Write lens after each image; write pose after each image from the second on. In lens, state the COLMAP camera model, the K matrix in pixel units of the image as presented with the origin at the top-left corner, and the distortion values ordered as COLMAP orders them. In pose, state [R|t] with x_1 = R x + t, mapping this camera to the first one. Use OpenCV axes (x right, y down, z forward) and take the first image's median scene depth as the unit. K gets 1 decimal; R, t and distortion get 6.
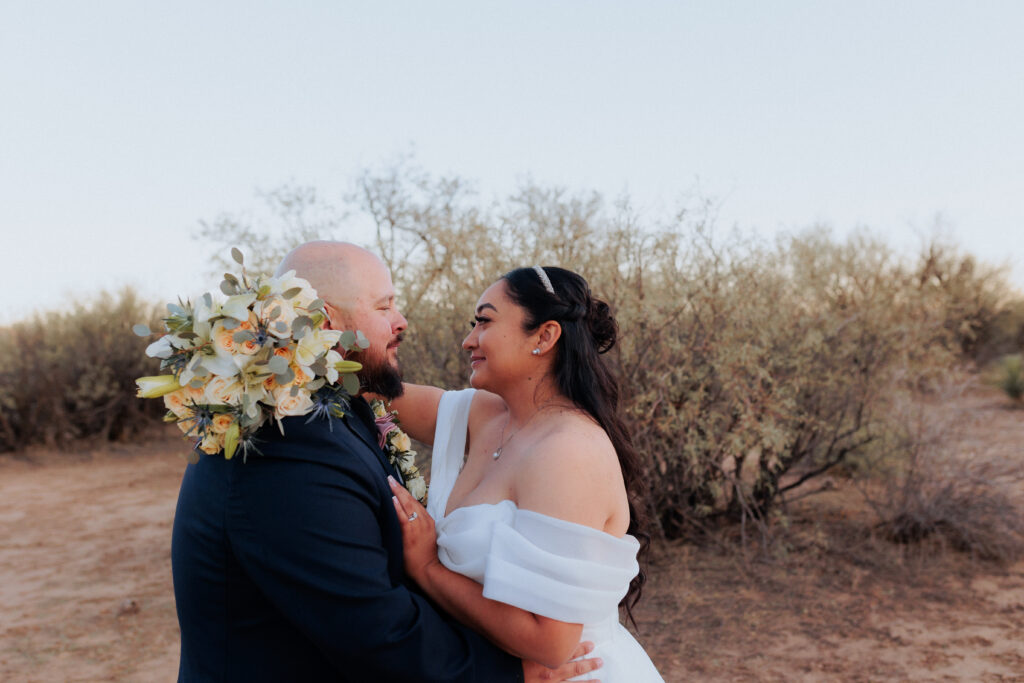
lens RADIAL K [[967.5, 0, 512.0], [0, 967.5, 341.5], [0, 0, 1]] dist [-0.013941, 0.012249]
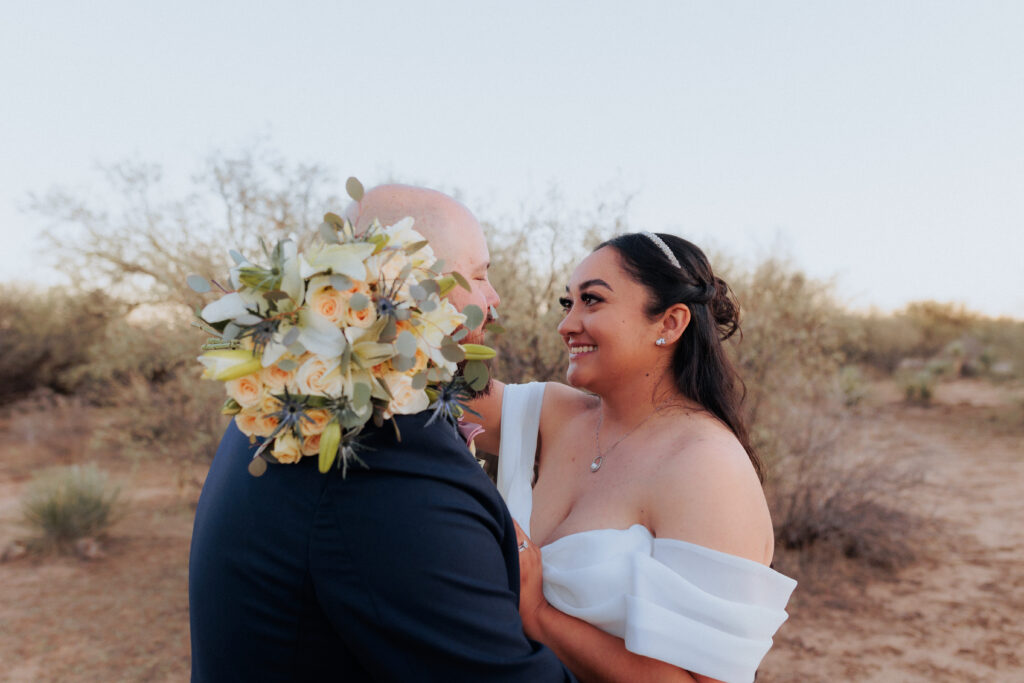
lens RADIAL K [[967.5, 0, 512.0], [0, 967.5, 341.5], [0, 0, 1]] dist [-0.013941, 0.012249]
pose [[0.984505, 0.034943, 0.171840, -0.085280], [-0.035023, 0.999383, -0.002569, 0.006402], [-0.171824, -0.003489, 0.985122, 0.080419]]
